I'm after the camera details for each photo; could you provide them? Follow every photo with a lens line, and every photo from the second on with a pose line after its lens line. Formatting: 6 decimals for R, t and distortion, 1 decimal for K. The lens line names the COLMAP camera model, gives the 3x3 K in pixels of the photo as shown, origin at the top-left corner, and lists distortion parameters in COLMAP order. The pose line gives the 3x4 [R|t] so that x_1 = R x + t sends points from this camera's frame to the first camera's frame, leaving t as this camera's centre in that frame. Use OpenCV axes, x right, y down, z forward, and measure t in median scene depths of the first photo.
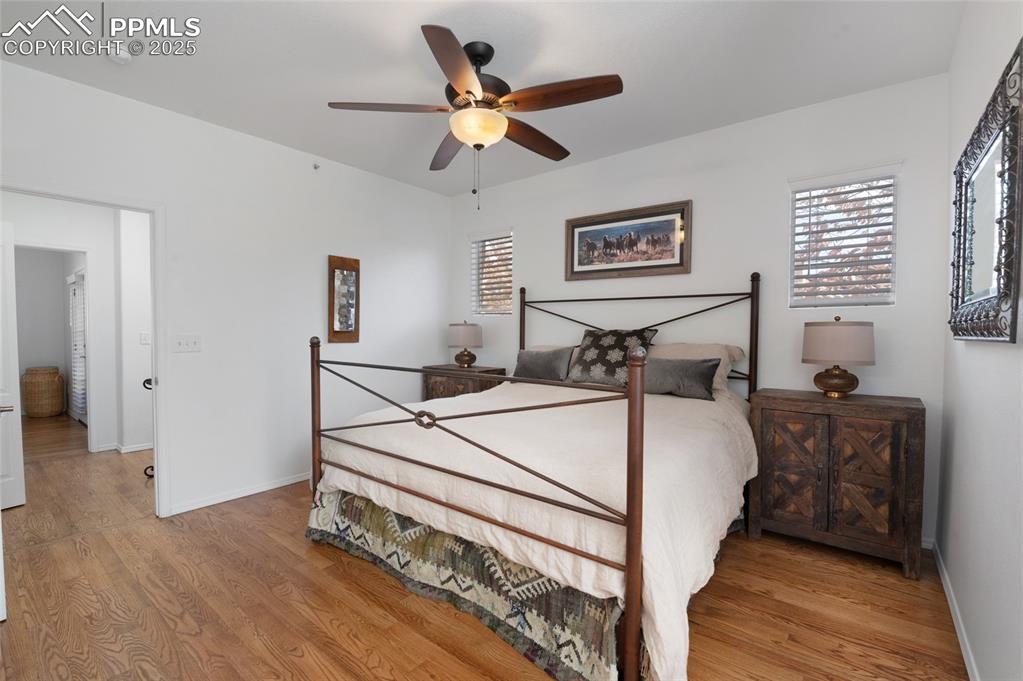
lens RADIAL K [[446.2, 0, 503.5], [0, 446.2, 342.2], [0, 0, 1]] dist [0.001127, -0.009913]
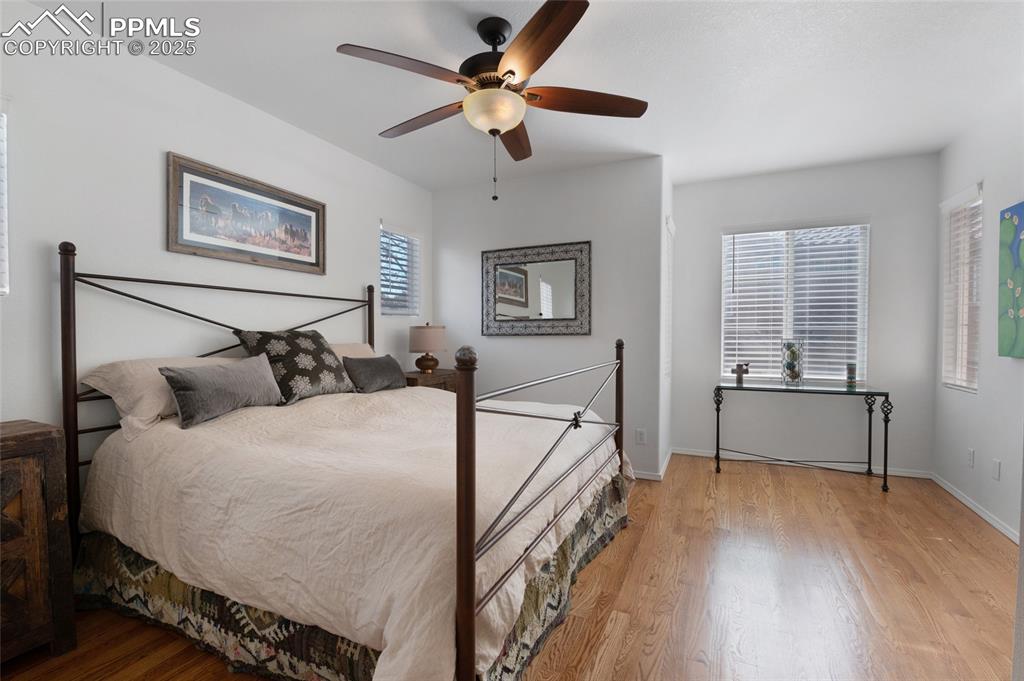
lens RADIAL K [[446.6, 0, 504.0], [0, 446.6, 342.2], [0, 0, 1]] dist [0.001127, -0.009913]
pose [[-0.223500, -0.018256, 0.974533, -0.661279], [0.035406, 0.999013, 0.026835, -0.014535], [-0.974061, 0.040502, -0.222633, 0.819290]]
